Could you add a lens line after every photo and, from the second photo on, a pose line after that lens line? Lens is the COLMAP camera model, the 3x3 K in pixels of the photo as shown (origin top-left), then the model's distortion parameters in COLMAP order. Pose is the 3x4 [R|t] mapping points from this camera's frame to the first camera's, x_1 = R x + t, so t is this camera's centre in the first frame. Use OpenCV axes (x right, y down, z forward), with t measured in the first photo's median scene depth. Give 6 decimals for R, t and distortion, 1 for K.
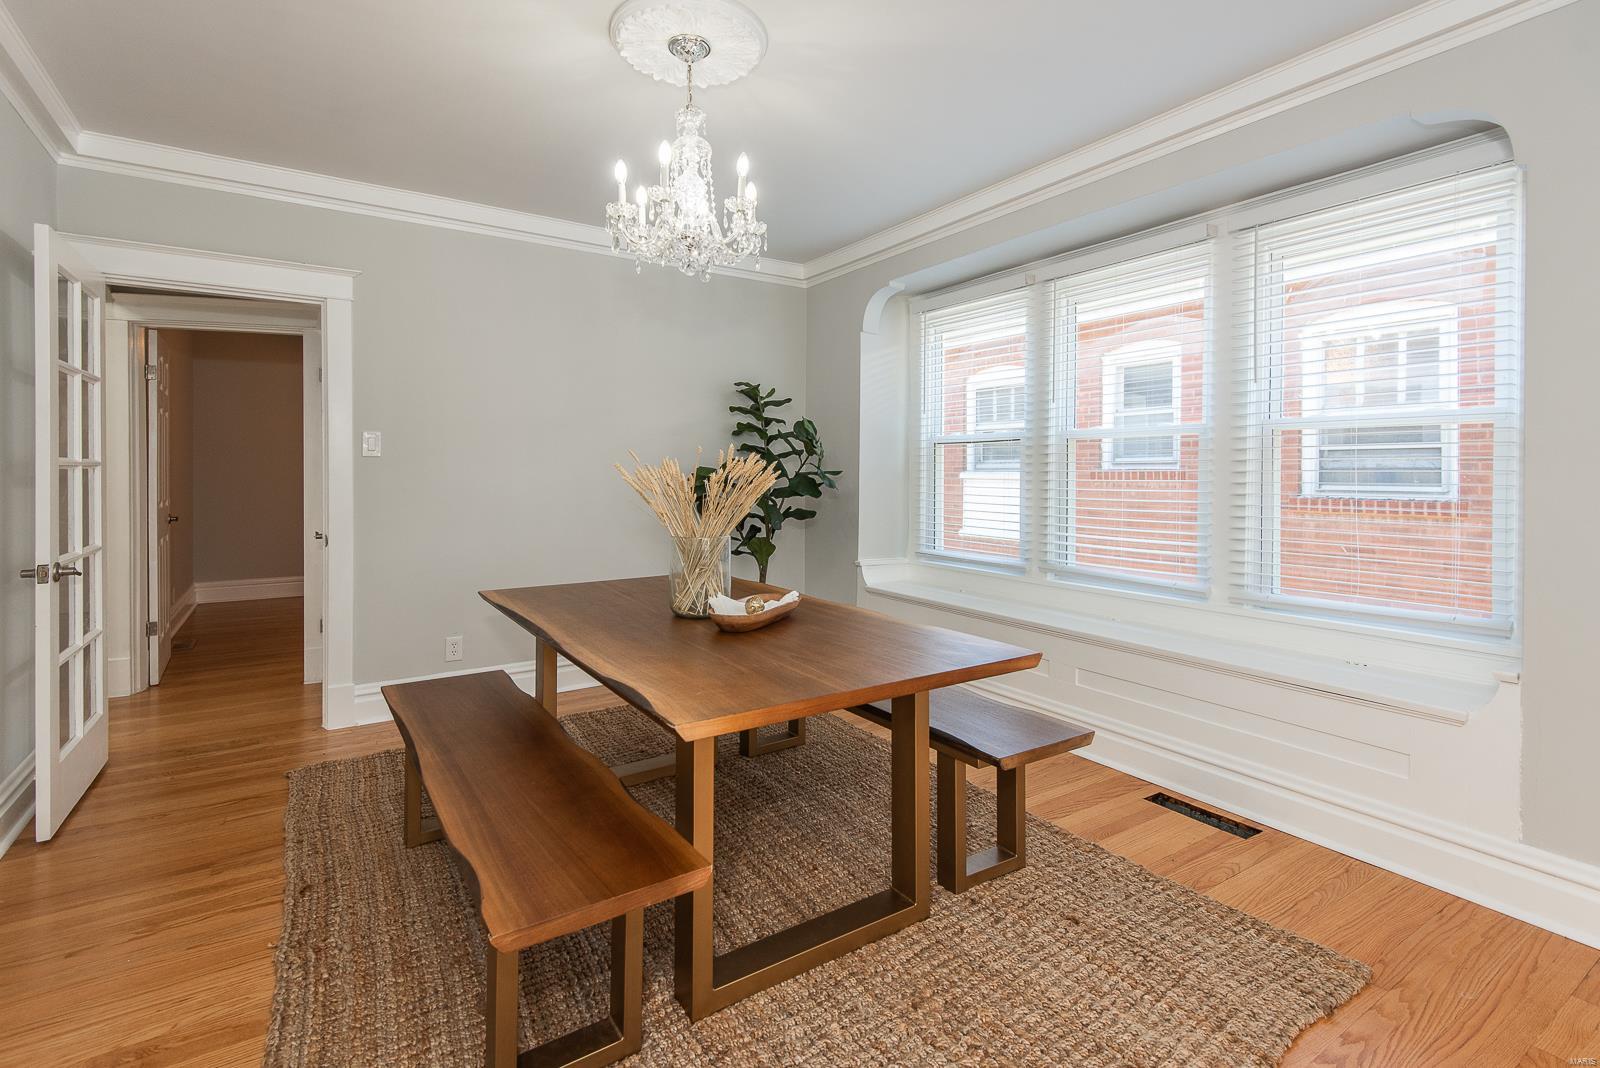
lens RADIAL K [[752.1, 0, 795.4], [0, 752.1, 476.3], [0, 0, 1]] dist [0.014270, -0.003129]
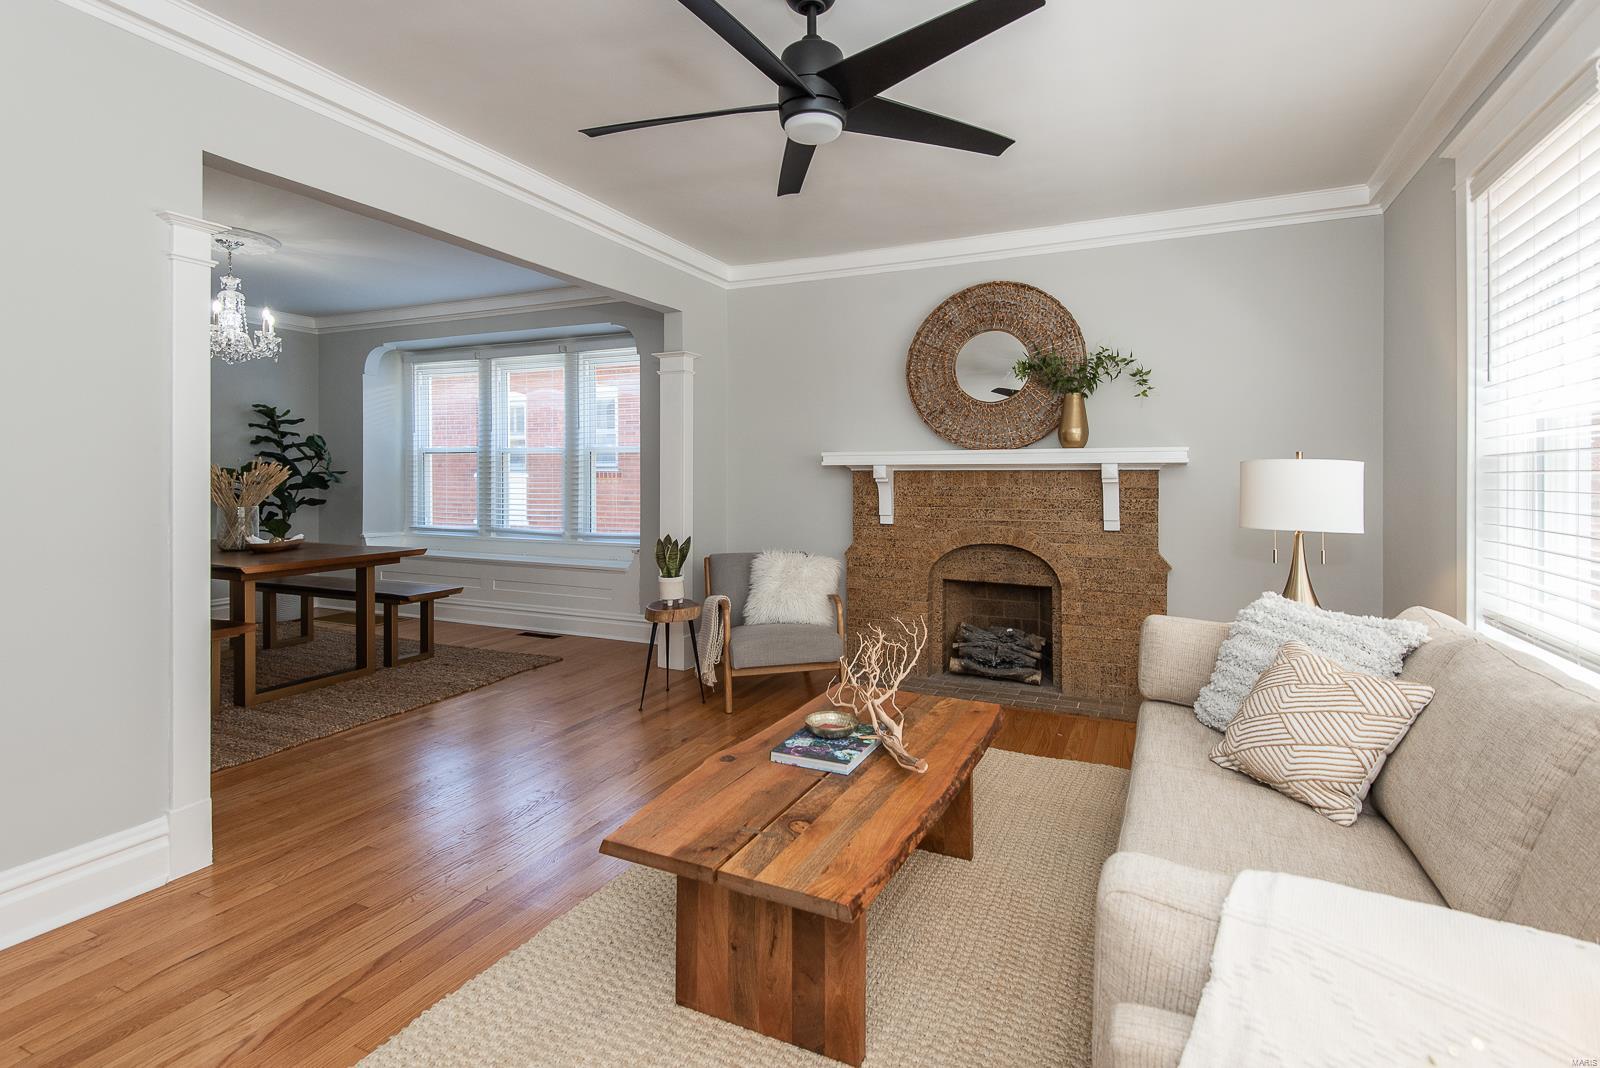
lens RADIAL K [[752.1, 0, 815.9], [0, 752.1, 487.2], [0, 0, 1]] dist [0.014270, -0.003129]
pose [[0.839030, -0.005599, 0.544056, 0.026924], [0.000039, 0.999948, 0.010230, 0.008784], [-0.544085, -0.008562, 0.838986, -0.695112]]
